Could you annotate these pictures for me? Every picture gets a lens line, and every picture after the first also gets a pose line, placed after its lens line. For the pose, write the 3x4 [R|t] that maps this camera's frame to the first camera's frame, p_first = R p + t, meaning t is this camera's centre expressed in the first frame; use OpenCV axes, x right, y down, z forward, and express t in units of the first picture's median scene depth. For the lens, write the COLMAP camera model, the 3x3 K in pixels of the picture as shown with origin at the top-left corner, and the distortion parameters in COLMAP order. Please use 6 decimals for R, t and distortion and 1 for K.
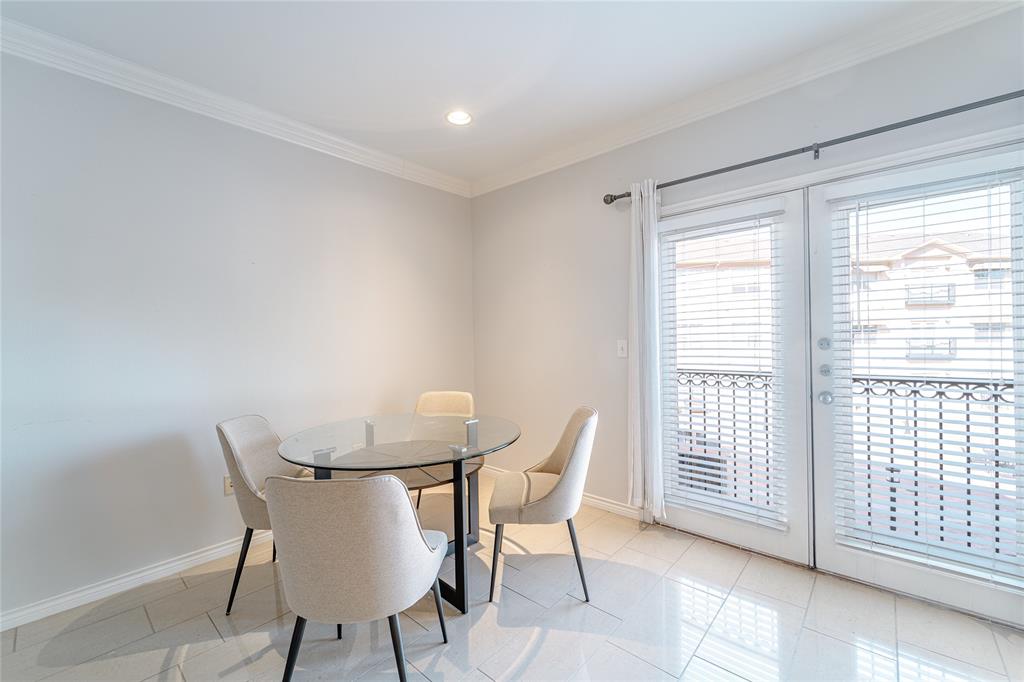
lens RADIAL K [[414.6, 0, 514.3], [0, 414.6, 334.1], [0, 0, 1]] dist [-0.000090, -0.000211]
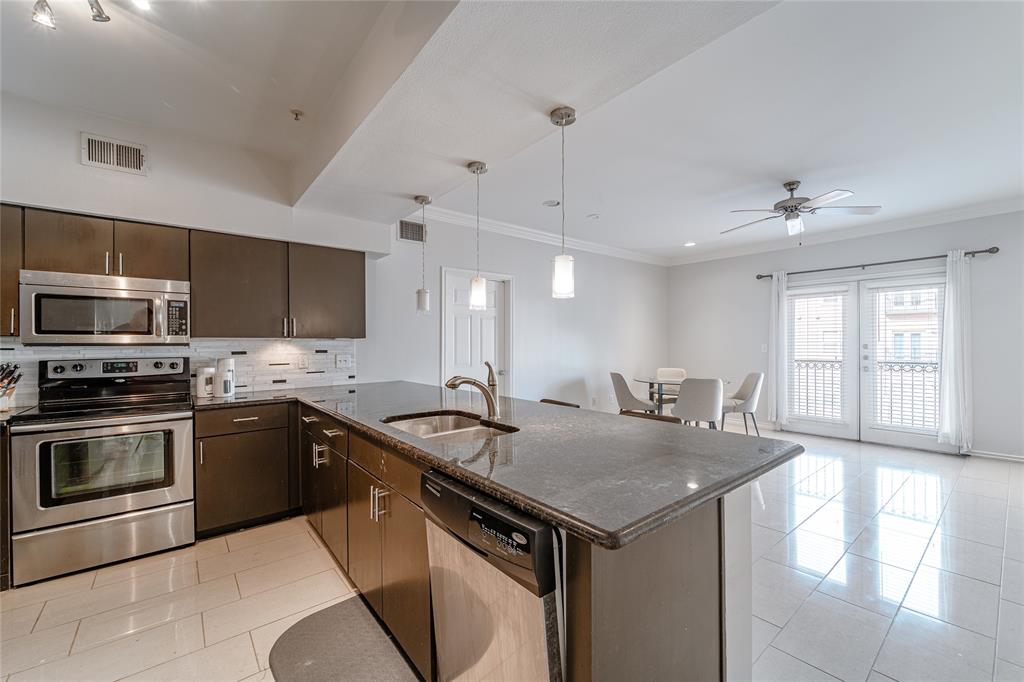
lens RADIAL K [[414.6, 0, 508.9], [0, 414.6, 340.7], [0, 0, 1]] dist [-0.000090, -0.000211]
pose [[0.985749, 0.012324, -0.167774, -0.835981], [-0.011187, 0.999908, 0.007719, -0.006415], [0.167853, -0.005732, 0.985795, -1.615380]]
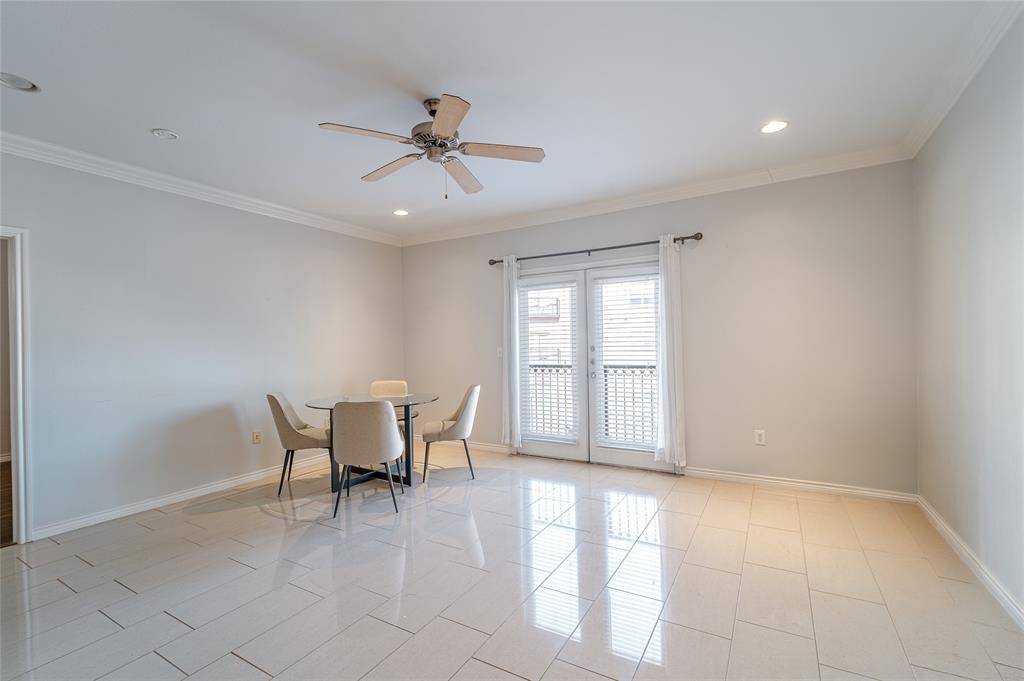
lens RADIAL K [[451.9, 0, 513.4], [0, 451.9, 341.1], [0, 0, 1]] dist [-0.002615, -0.000034]
pose [[0.980939, 0.000173, 0.194318, -0.048572], [-0.000268, 1.000000, 0.000463, -0.013048], [-0.194318, -0.000506, 0.980938, -1.000194]]
